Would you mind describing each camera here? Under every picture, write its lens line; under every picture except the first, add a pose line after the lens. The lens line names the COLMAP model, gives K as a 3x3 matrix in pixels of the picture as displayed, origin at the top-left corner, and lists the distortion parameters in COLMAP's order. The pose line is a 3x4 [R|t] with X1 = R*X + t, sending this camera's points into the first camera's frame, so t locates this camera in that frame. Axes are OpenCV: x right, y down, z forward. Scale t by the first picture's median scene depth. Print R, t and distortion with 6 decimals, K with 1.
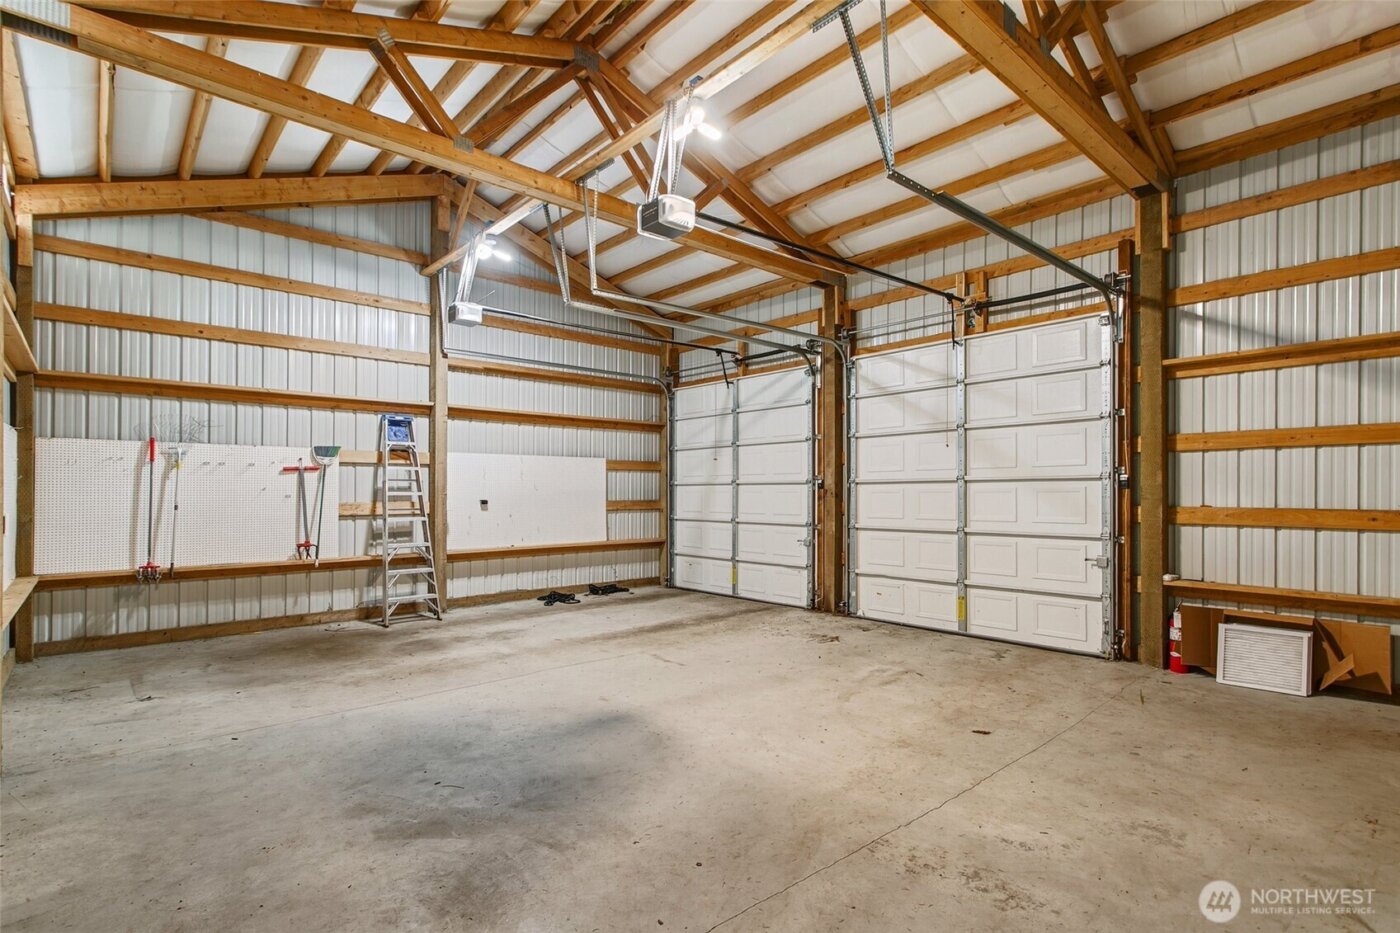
lens RADIAL K [[671.4, 0, 689.9], [0, 671.4, 472.2], [0, 0, 1]] dist [0.002407, 0.001625]
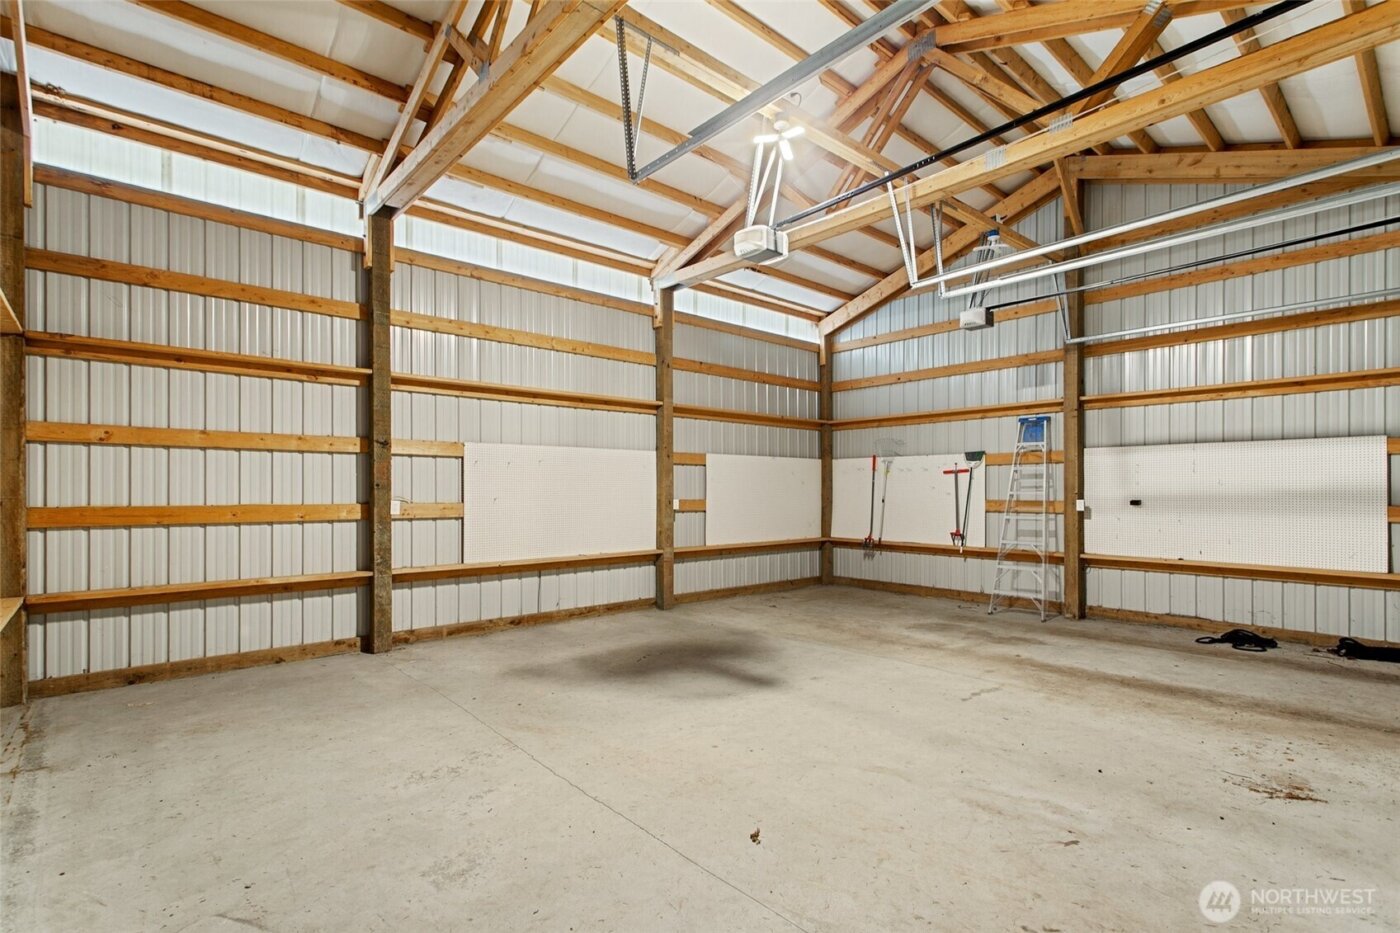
lens RADIAL K [[661.8, 0, 700.5], [0, 661.8, 494.2], [0, 0, 1]] dist [0.000312, 0.000433]
pose [[0.015673, 0.006856, -0.999854, 0.752242], [0.028644, 0.999563, 0.007303, 0.018271], [0.999467, -0.028754, 0.015470, 0.635300]]
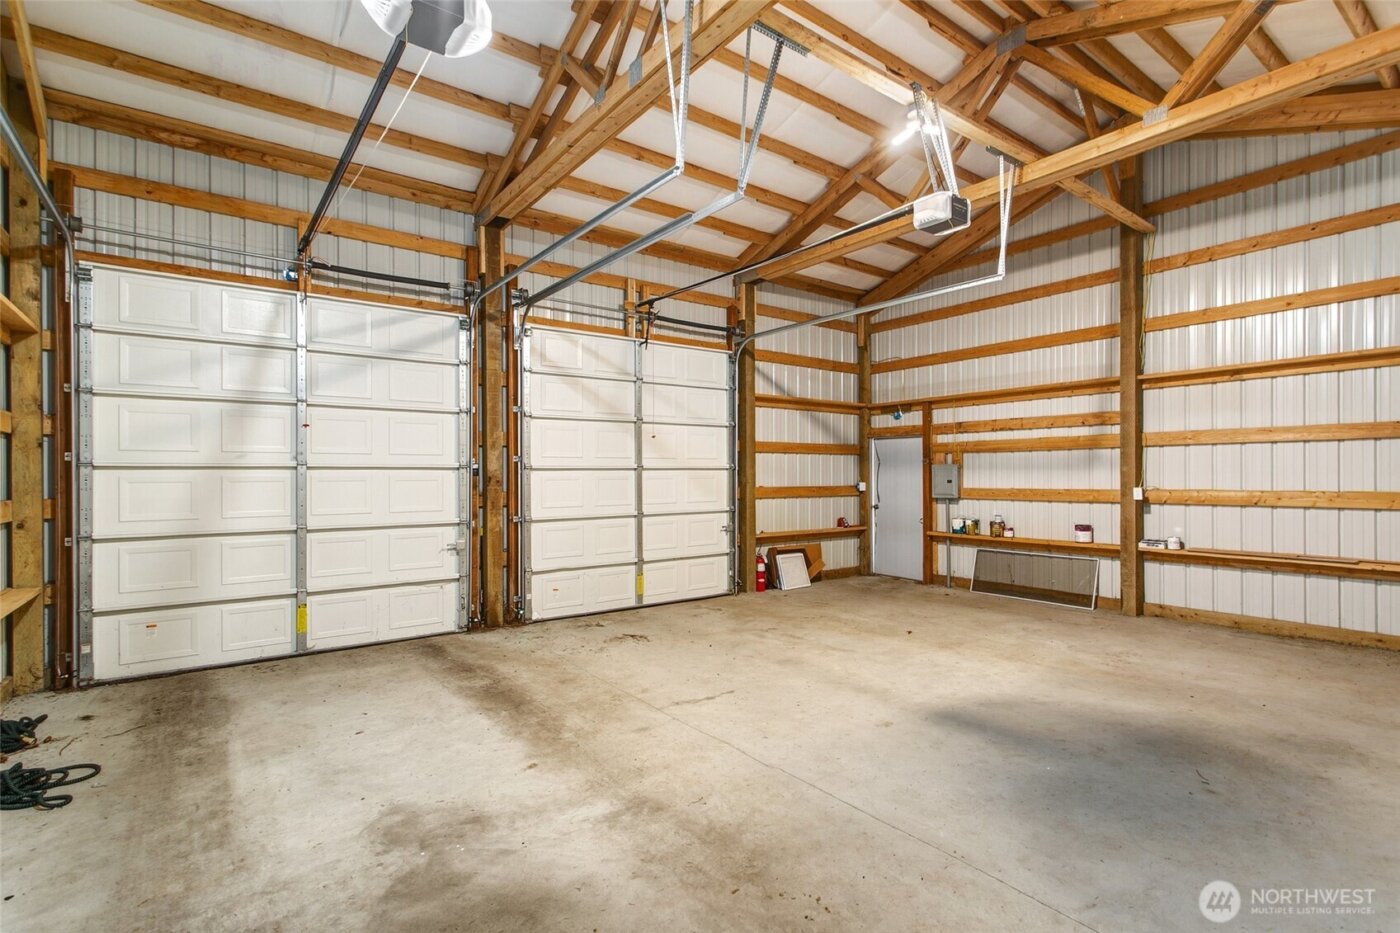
lens RADIAL K [[671.4, 0, 689.9], [0, 671.4, 472.2], [0, 0, 1]] dist [0.002407, 0.001625]
pose [[0.083275, 0.005379, 0.996512, -0.788243], [-0.027214, 0.999625, -0.003121, 0.022076], [-0.996155, -0.026859, 0.083390, 0.936430]]
